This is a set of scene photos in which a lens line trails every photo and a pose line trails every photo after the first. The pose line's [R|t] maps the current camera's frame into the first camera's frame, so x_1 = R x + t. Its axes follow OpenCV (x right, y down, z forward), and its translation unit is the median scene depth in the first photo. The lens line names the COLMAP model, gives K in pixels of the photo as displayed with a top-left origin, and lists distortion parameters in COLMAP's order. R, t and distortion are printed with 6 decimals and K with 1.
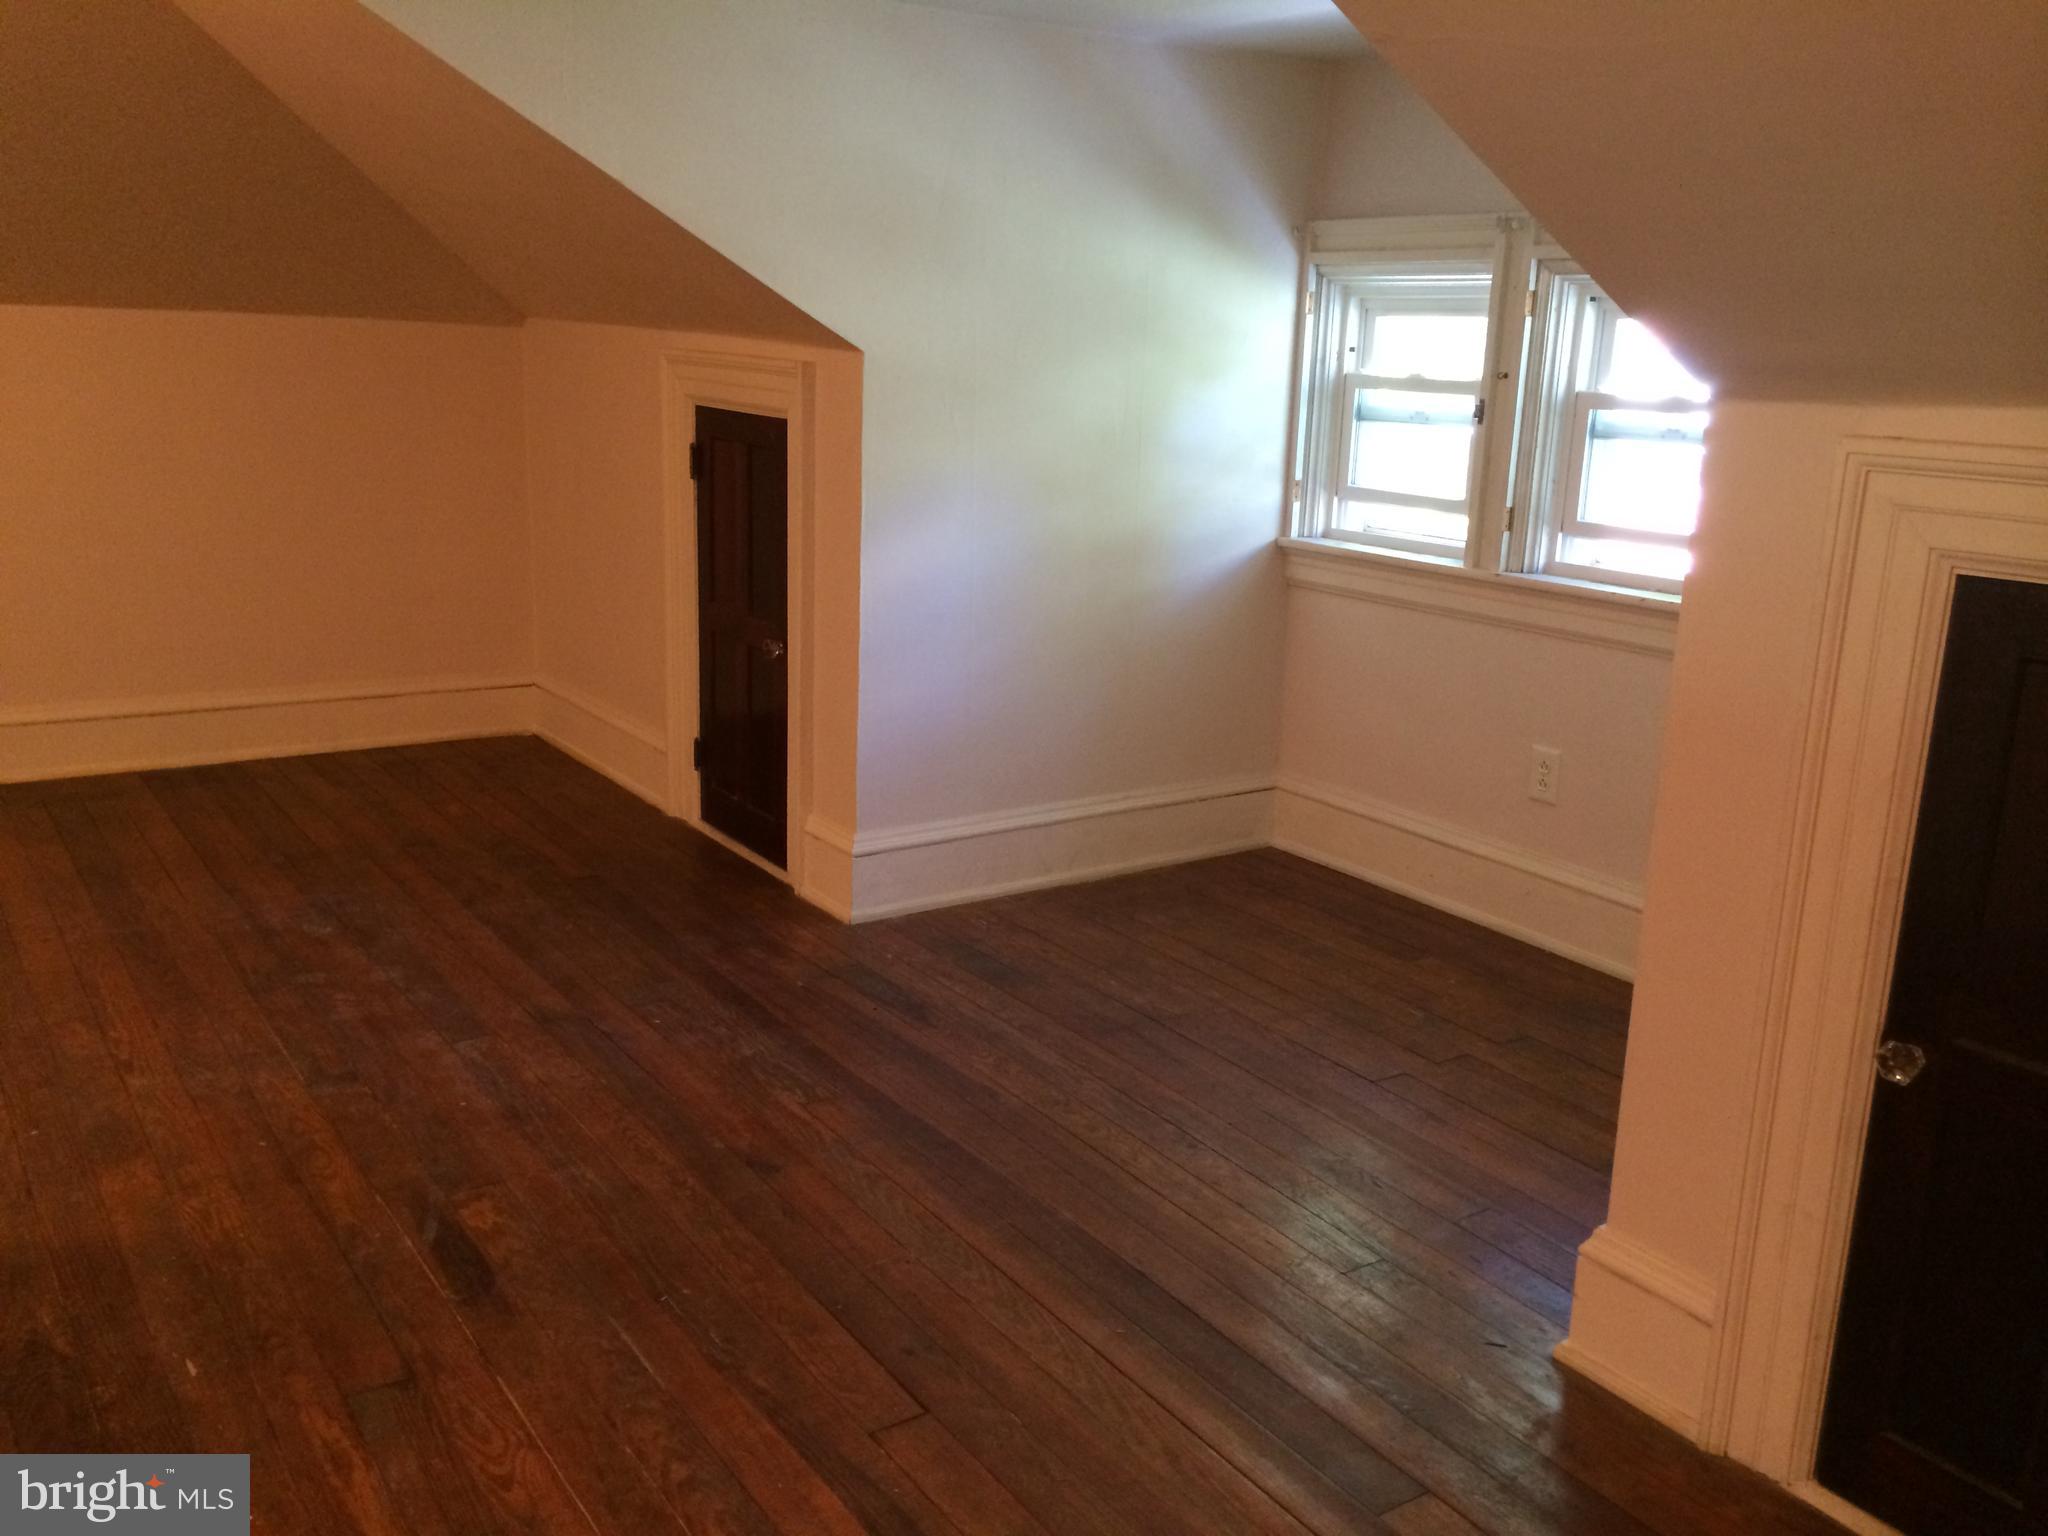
lens RADIAL K [[1744.0, 0, 1024.0], [0, 1744.0, 768.0], [0, 0, 1]] dist [0.076736, -0.092618]
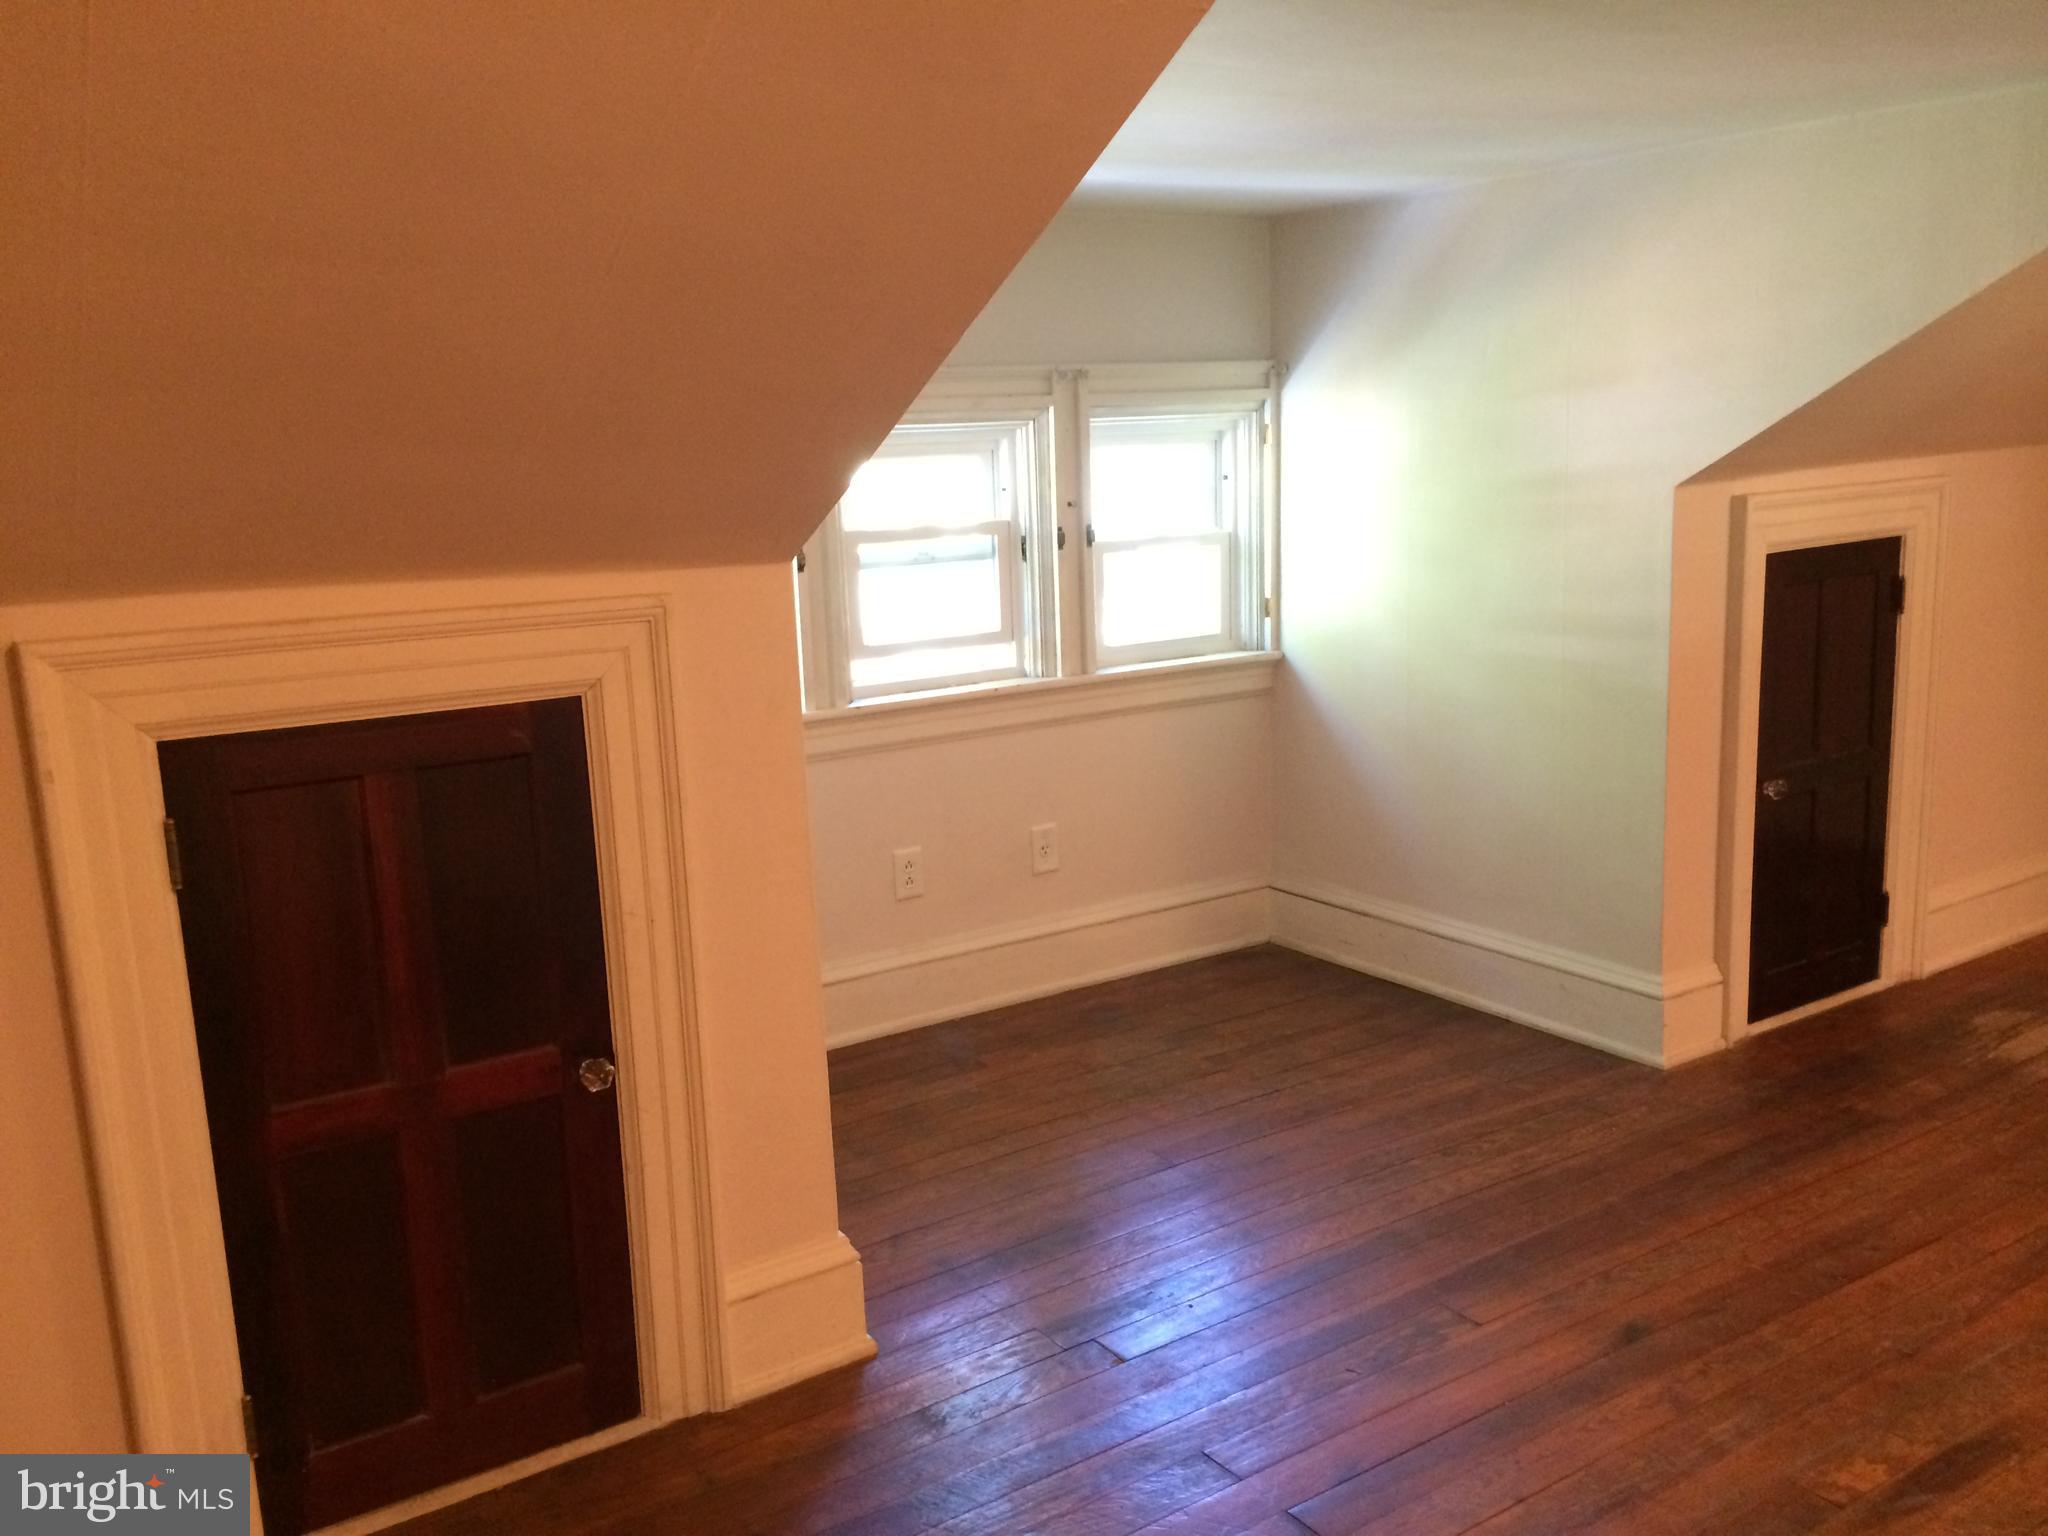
lens RADIAL K [[1744.0, 0, 1024.0], [0, 1744.0, 768.0], [0, 0, 1]] dist [0.076736, -0.092618]
pose [[-0.000858, -0.220797, 0.975319, -0.791516], [0.281800, 0.935740, 0.212085, -0.283090], [-0.959473, 0.275027, 0.061418, 0.895382]]
